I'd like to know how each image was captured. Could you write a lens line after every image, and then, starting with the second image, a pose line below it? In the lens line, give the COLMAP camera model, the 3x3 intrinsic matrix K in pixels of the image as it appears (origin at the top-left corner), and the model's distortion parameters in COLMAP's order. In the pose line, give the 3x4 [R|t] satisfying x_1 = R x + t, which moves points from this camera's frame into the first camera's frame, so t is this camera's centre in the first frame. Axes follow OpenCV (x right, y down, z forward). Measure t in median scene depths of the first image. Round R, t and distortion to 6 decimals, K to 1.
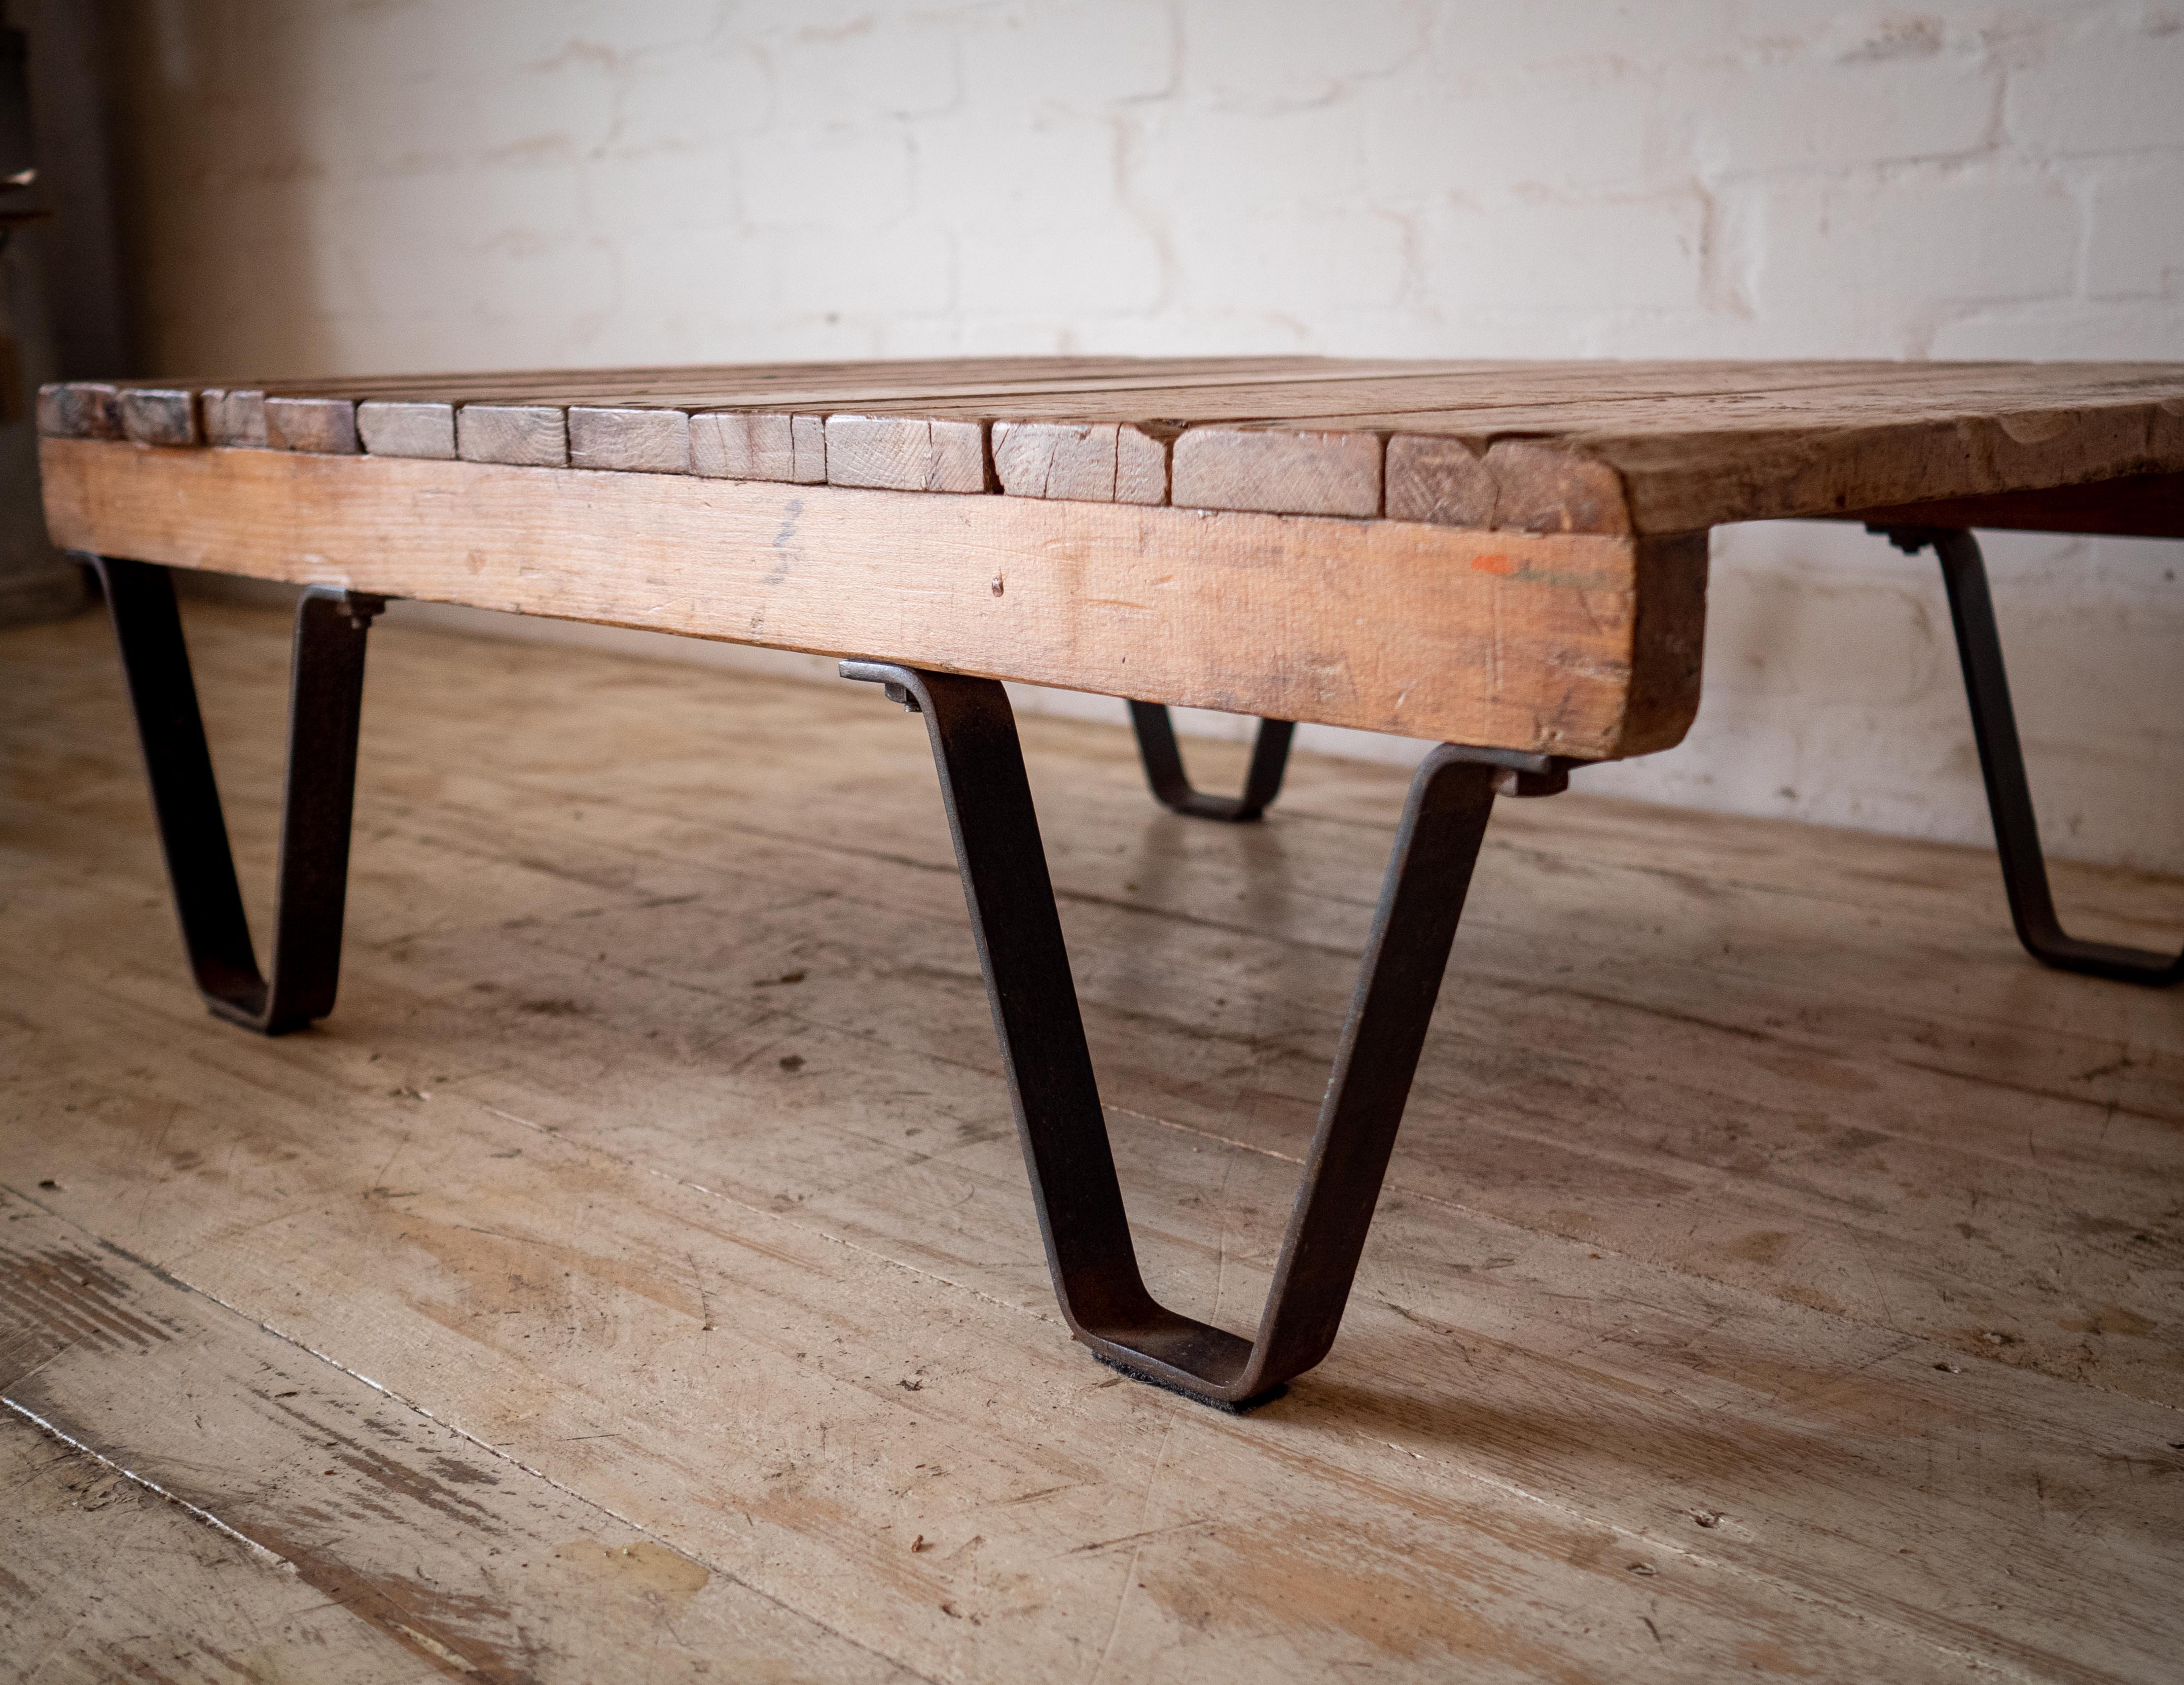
lens RADIAL K [[2562.2, 0, 1095.1], [0, 2562.2, 918.8], [0, 0, 1]] dist [-0.020735, 0.022366]
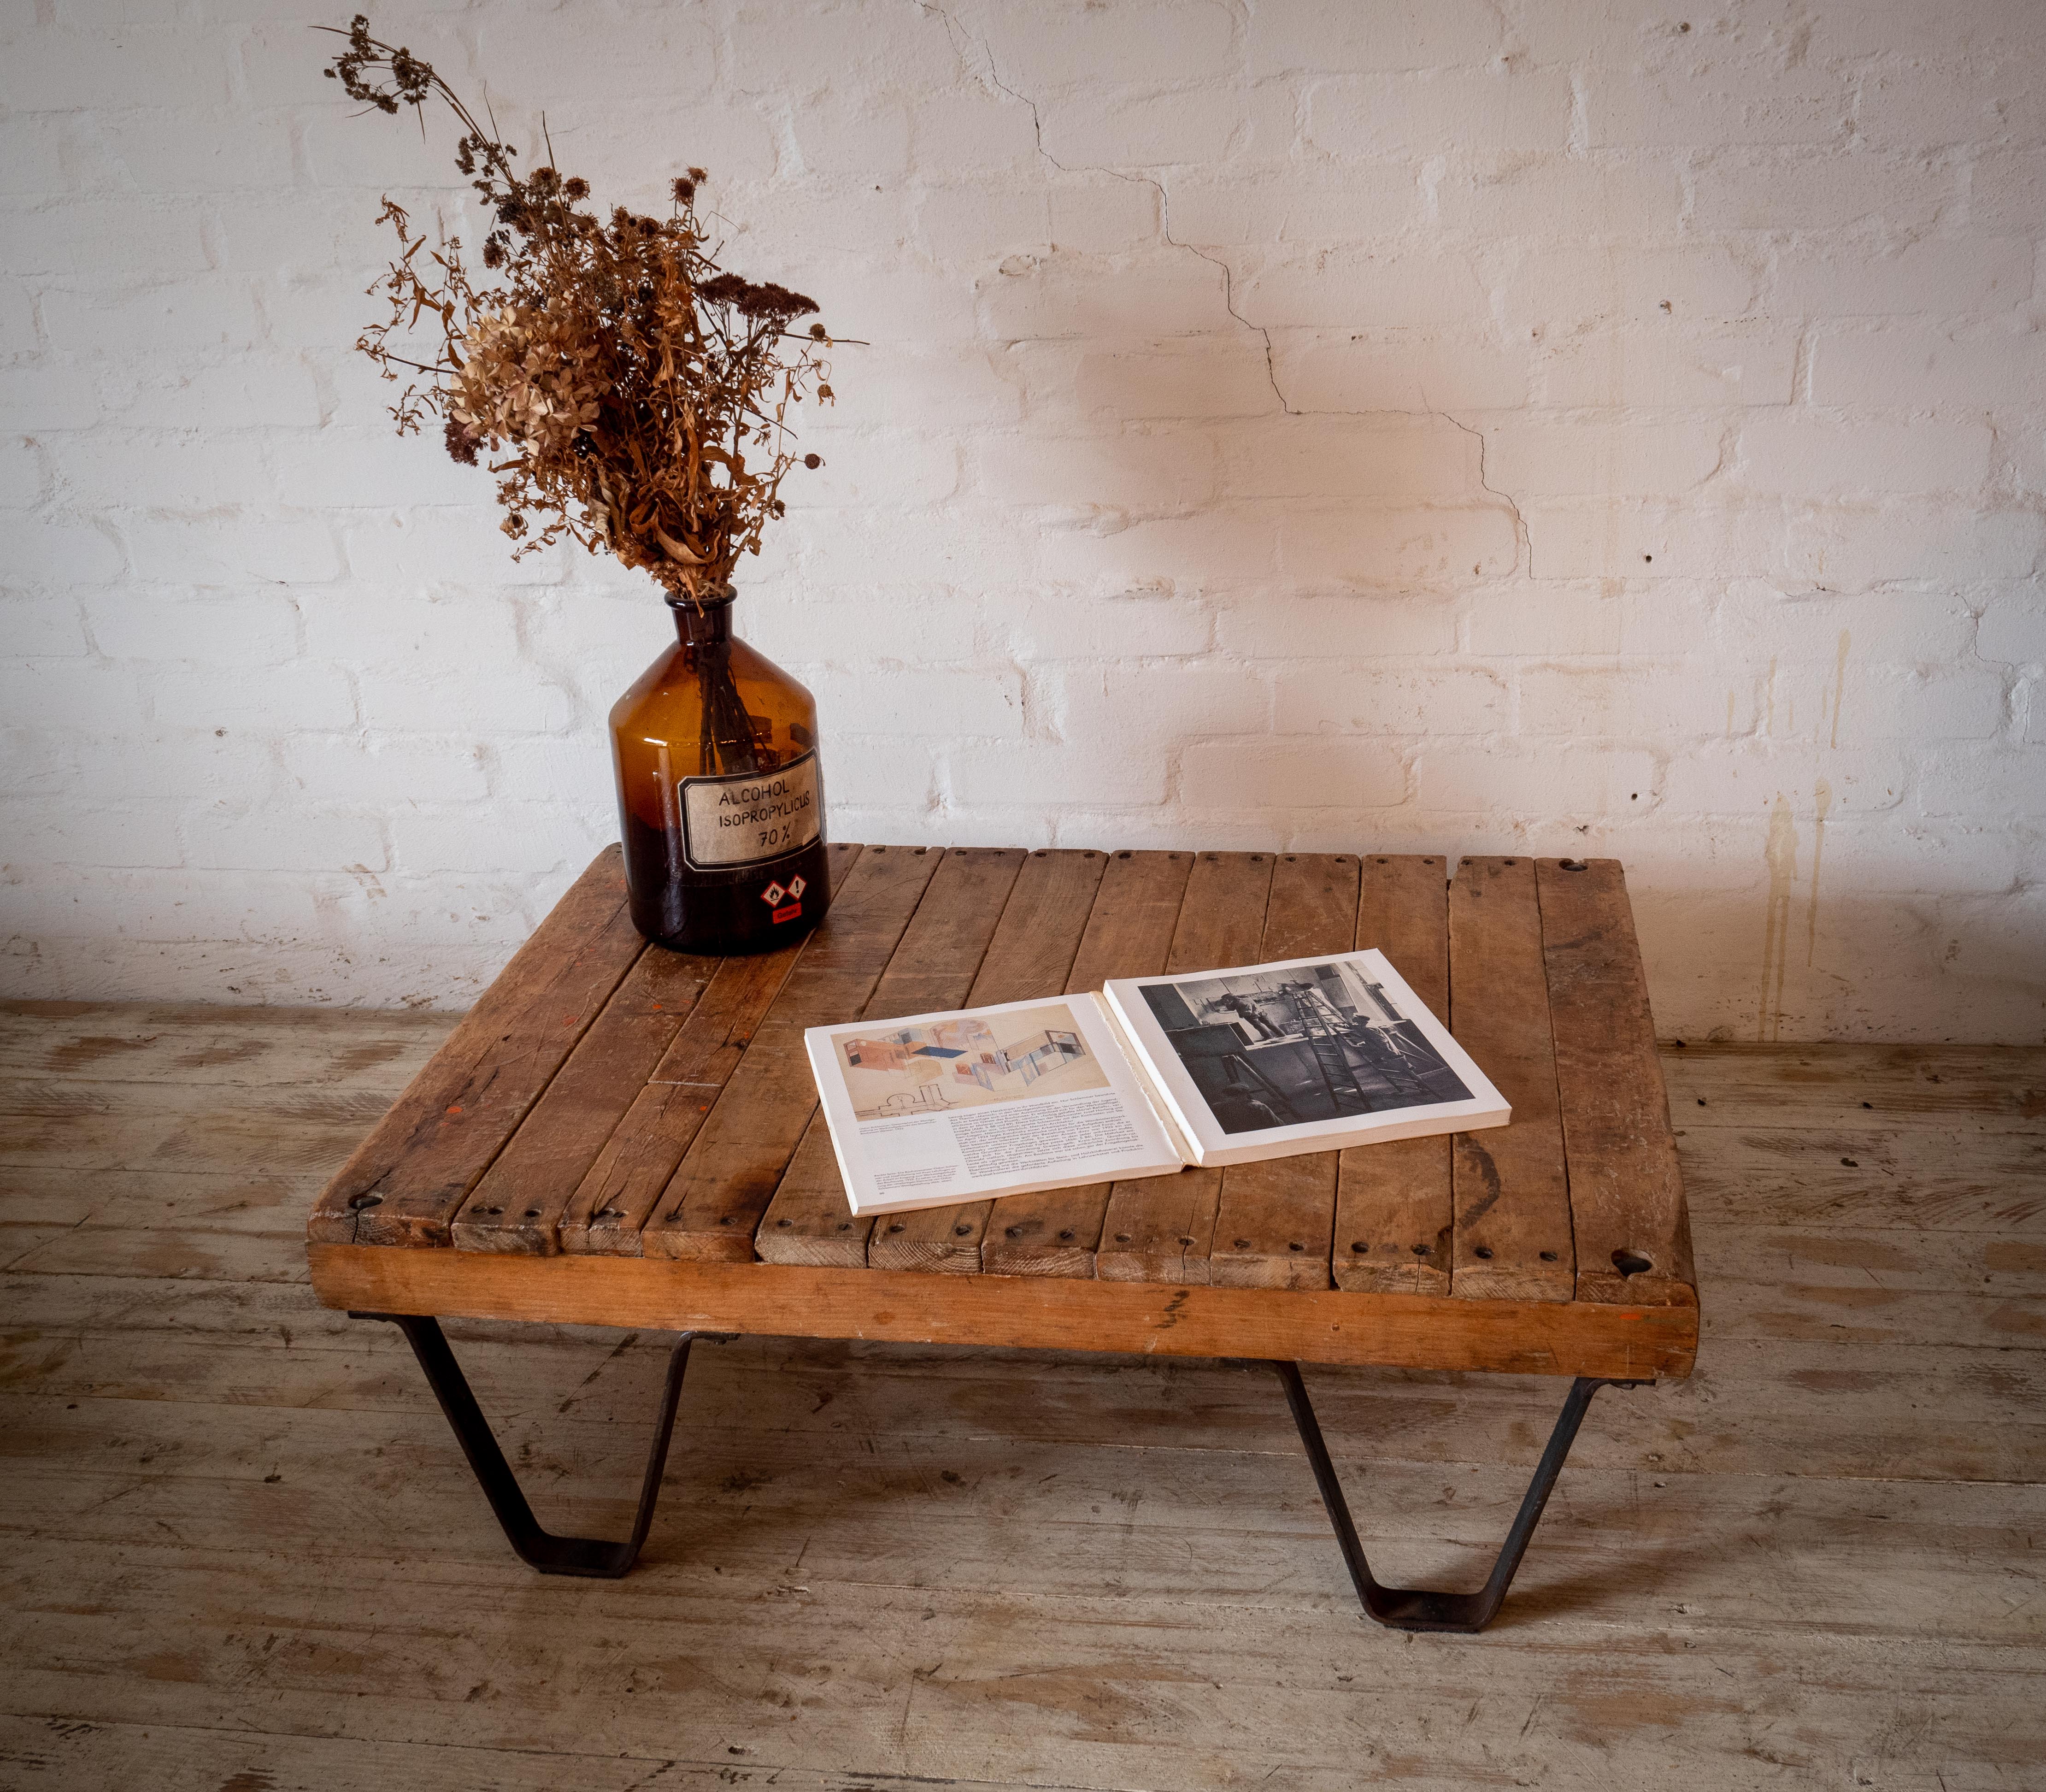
lens RADIAL K [[2401.7, 0, 1023.0], [0, 2401.7, 896.0], [0, 0, 1]] dist [-0.012188, -0.017785]
pose [[0.798775, -0.254234, 0.545273, -0.975838], [0.168837, 0.964632, 0.202431, -0.724921], [-0.577453, -0.069635, 0.813449, -0.350686]]
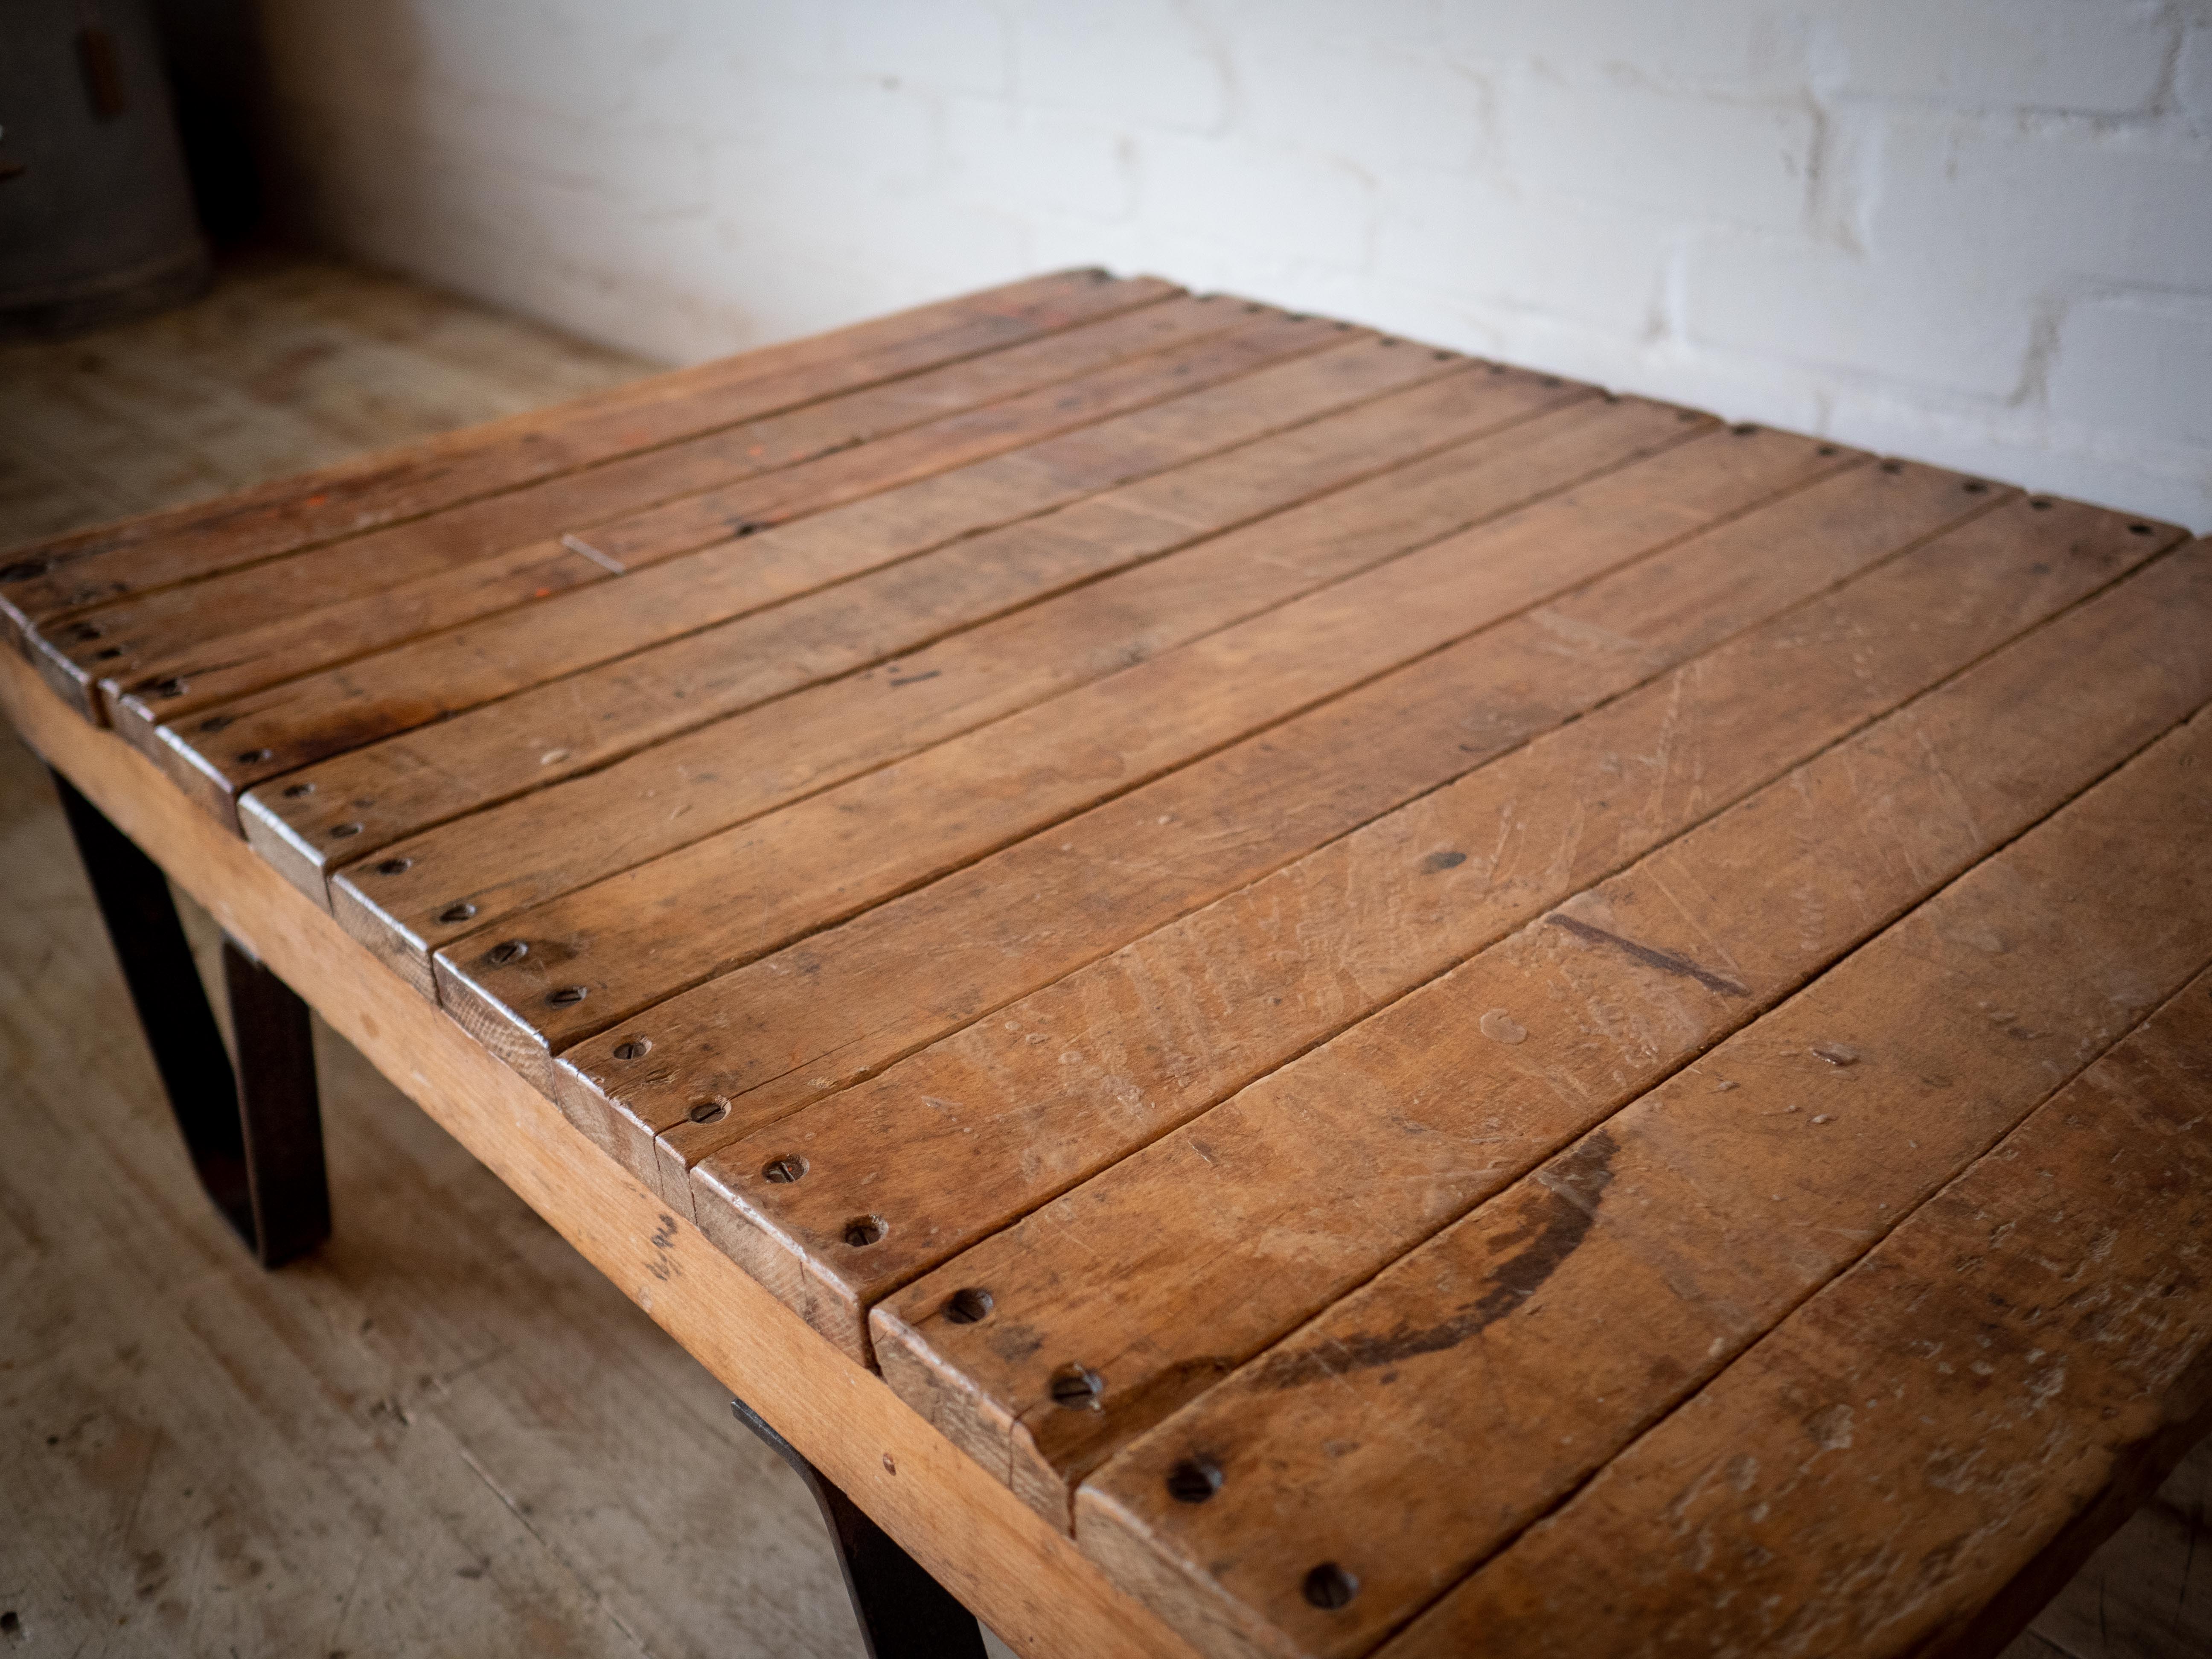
lens RADIAL K [[2208.4, 0, 1106.0], [0, 2208.4, 829.5], [0, 0, 1]] dist [-0.019701, -0.003803]
pose [[0.998319, -0.002911, -0.057886, 0.057269], [0.018118, 0.964359, 0.263977, -0.400741], [0.055054, -0.264582, 0.962790, 0.298989]]
